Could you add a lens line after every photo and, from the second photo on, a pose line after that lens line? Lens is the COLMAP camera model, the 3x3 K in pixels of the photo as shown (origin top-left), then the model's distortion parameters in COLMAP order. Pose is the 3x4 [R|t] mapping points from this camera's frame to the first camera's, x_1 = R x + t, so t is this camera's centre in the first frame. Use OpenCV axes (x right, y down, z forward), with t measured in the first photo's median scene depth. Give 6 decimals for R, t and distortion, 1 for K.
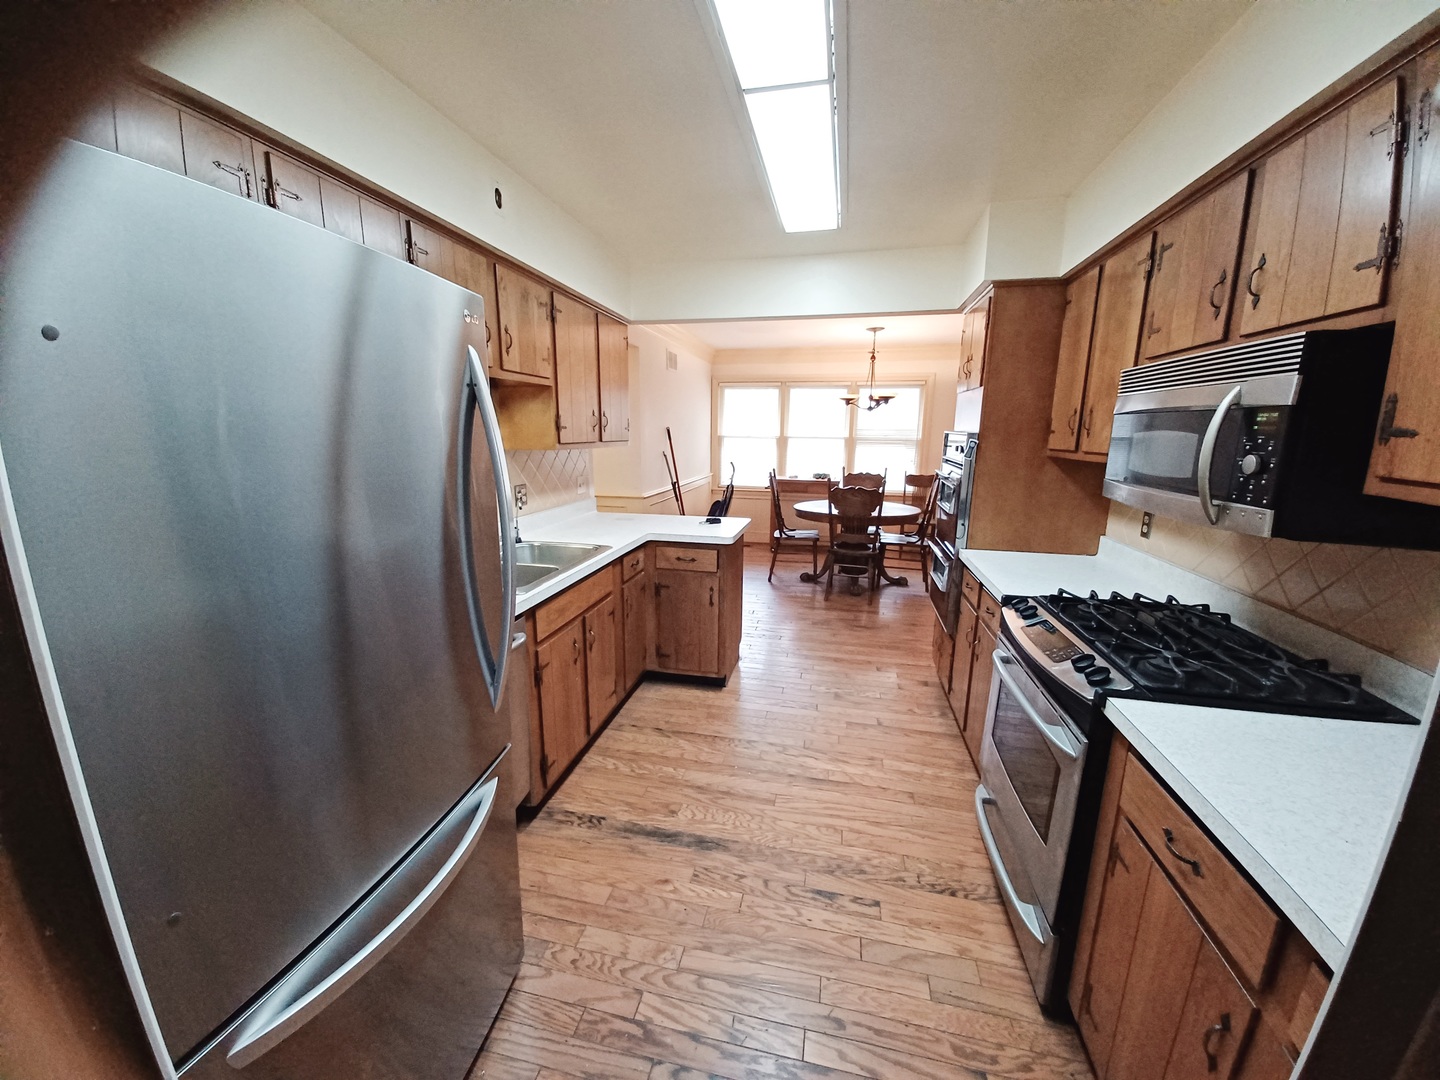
lens RADIAL K [[562.3, 0, 706.4], [0, 562.3, 546.0], [0, 0, 1]] dist [0.002322, -0.005990]
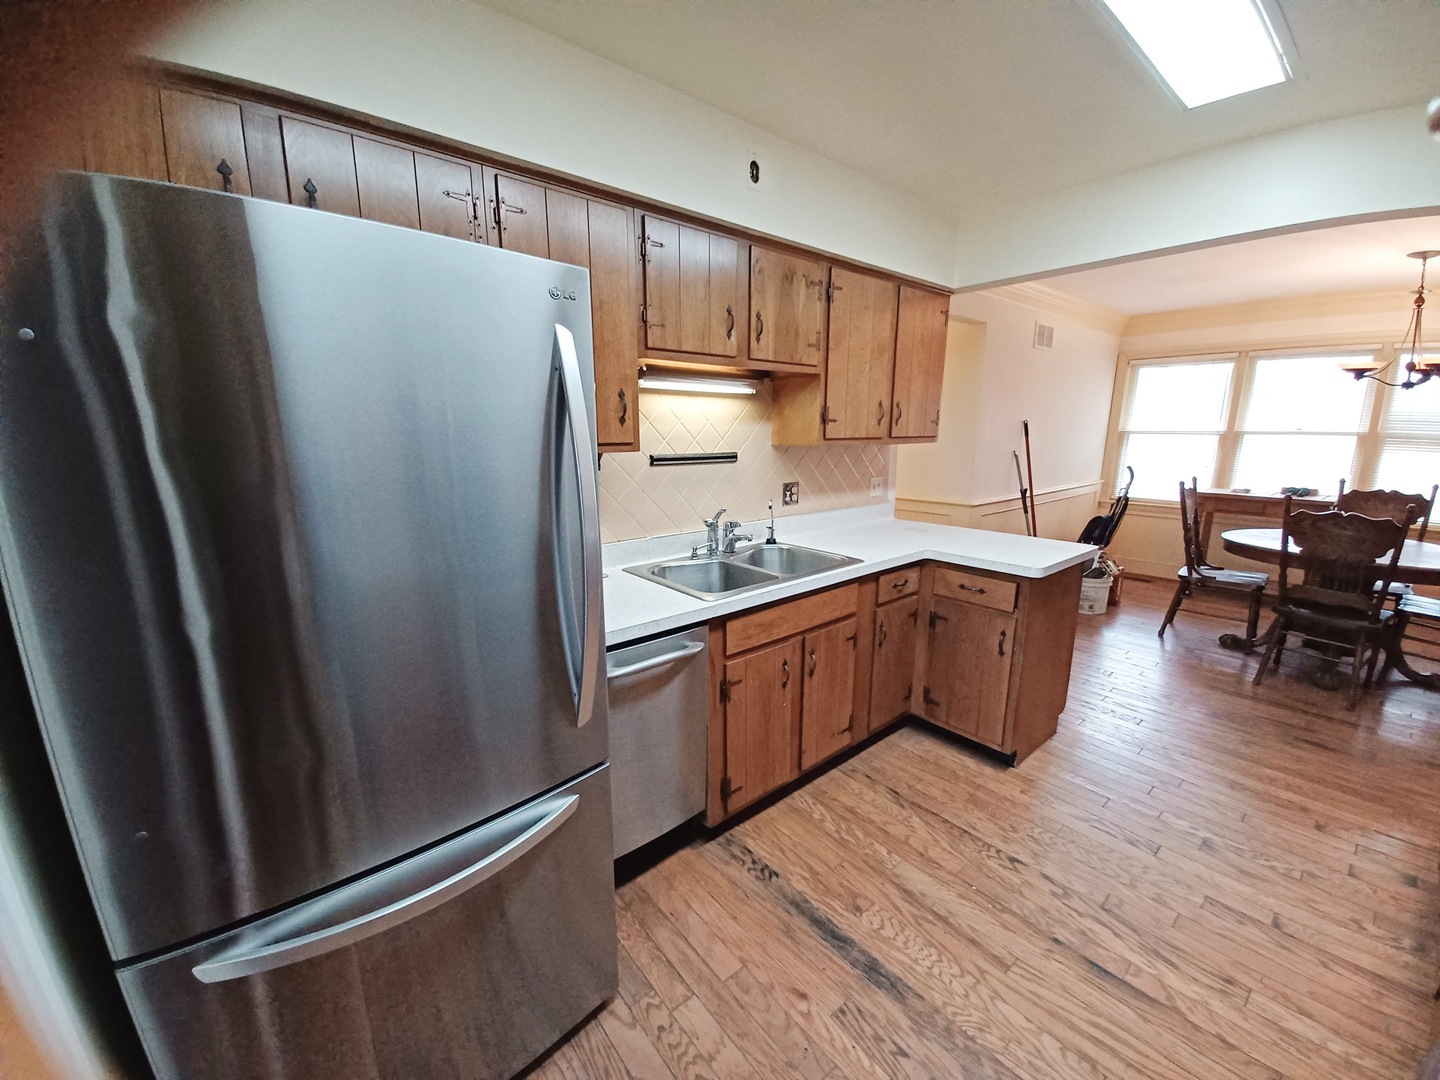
lens RADIAL K [[562.3, 0, 682.4], [0, 562.3, 547.2], [0, 0, 1]] dist [0.002322, -0.005990]
pose [[0.786318, 0.114379, -0.607142, 0.124542], [-0.111729, 0.992836, 0.042337, -0.023551], [0.607635, 0.034545, 0.793465, 0.160241]]
